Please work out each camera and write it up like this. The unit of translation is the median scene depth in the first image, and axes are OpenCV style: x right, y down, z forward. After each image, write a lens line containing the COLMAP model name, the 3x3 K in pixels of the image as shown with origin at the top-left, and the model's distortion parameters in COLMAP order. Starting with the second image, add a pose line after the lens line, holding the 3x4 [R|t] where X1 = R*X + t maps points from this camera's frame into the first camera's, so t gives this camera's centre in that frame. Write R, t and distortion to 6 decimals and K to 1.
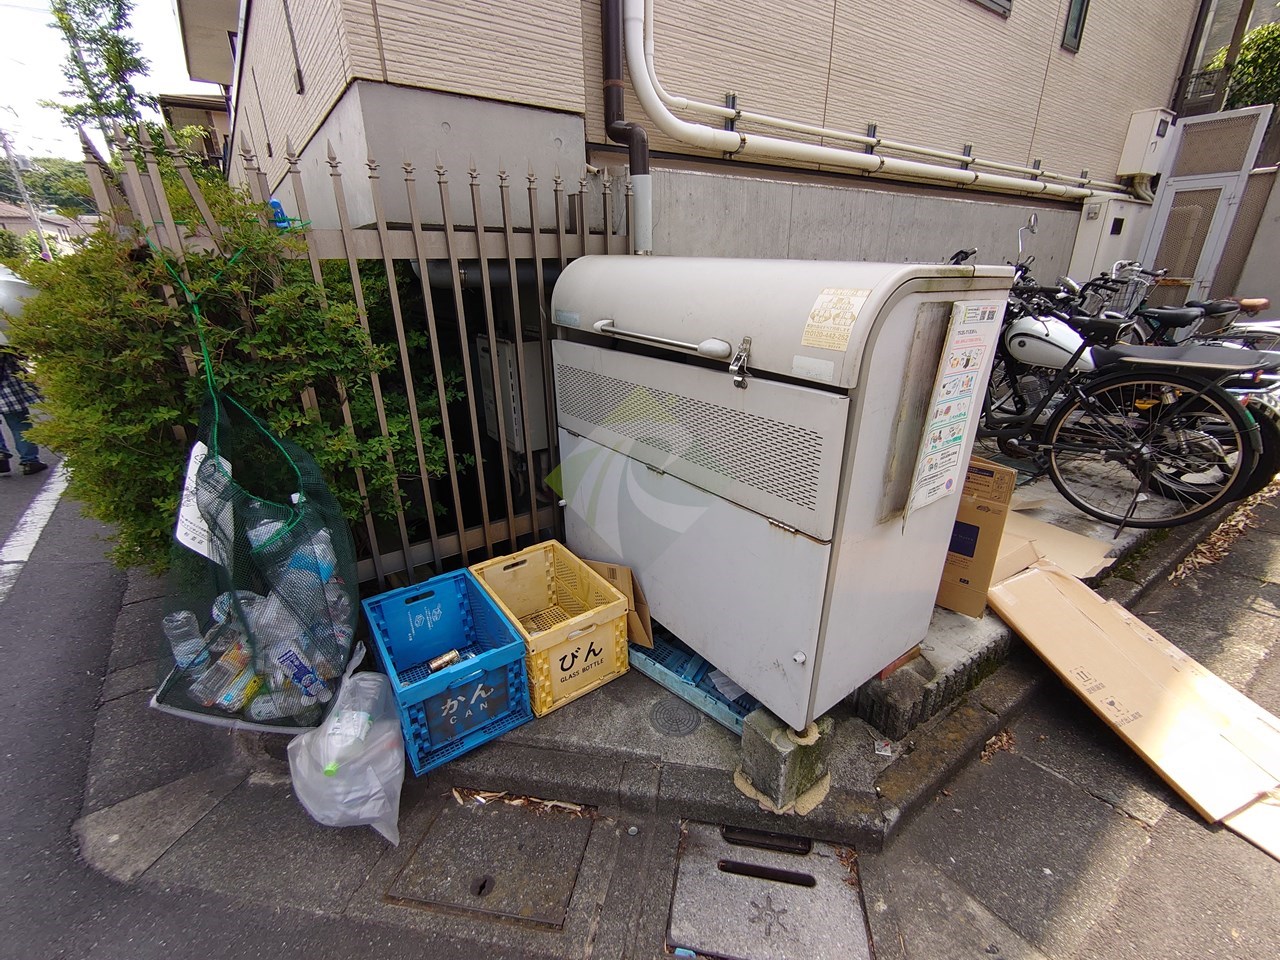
lens RADIAL K [[558.5, 0, 640.0], [0, 558.5, 480.0], [0, 0, 1]] dist [0.009003, -0.000314]
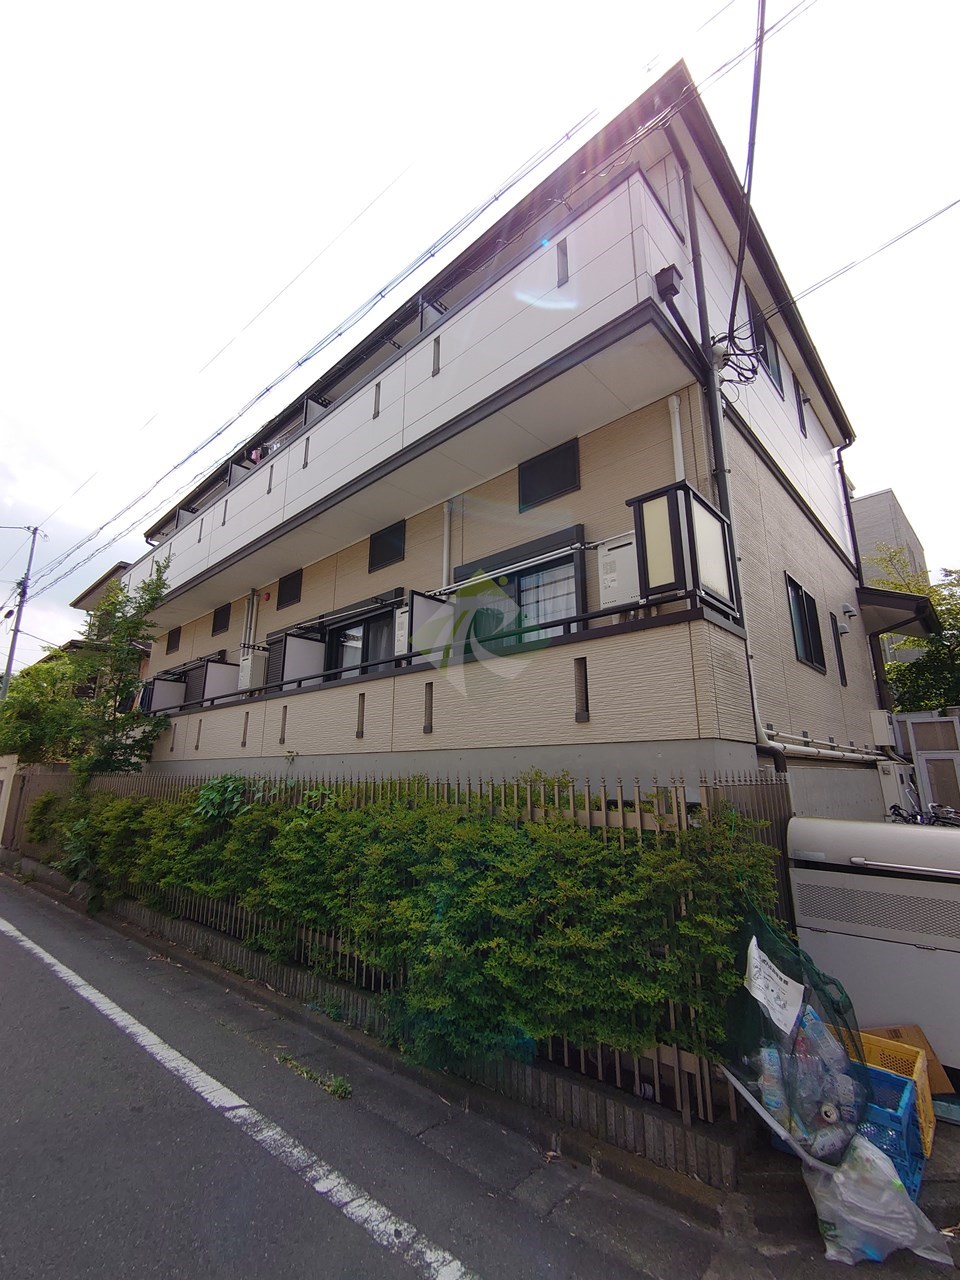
lens RADIAL K [[558.5, 0, 480.0], [0, 558.5, 640.0], [0, 0, 1]] dist [0.009003, -0.000314]
pose [[0.980909, 0.052746, 0.187180, -0.909100], [0.063417, 0.823139, -0.564287, 0.052079], [-0.183839, 0.565385, 0.804079, -0.374058]]
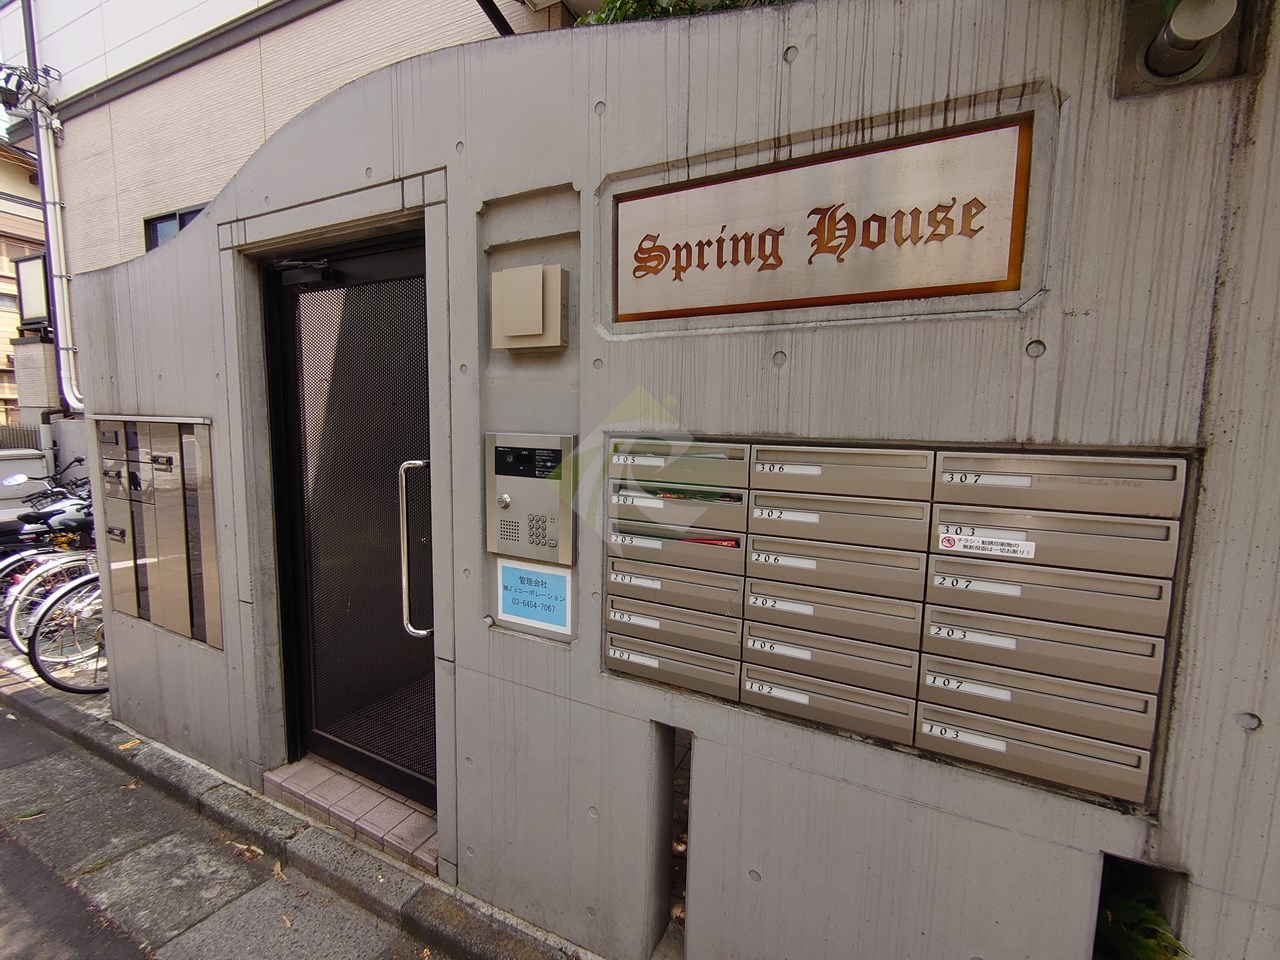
lens RADIAL K [[558.5, 0, 640.0], [0, 558.5, 480.0], [0, 0, 1]] dist [0.009003, -0.000314]
pose [[0.473626, 0.111389, -0.873654, 2.771179], [-0.341424, 0.937621, -0.065549, -0.767067], [0.811855, 0.329332, 0.482112, 1.480861]]
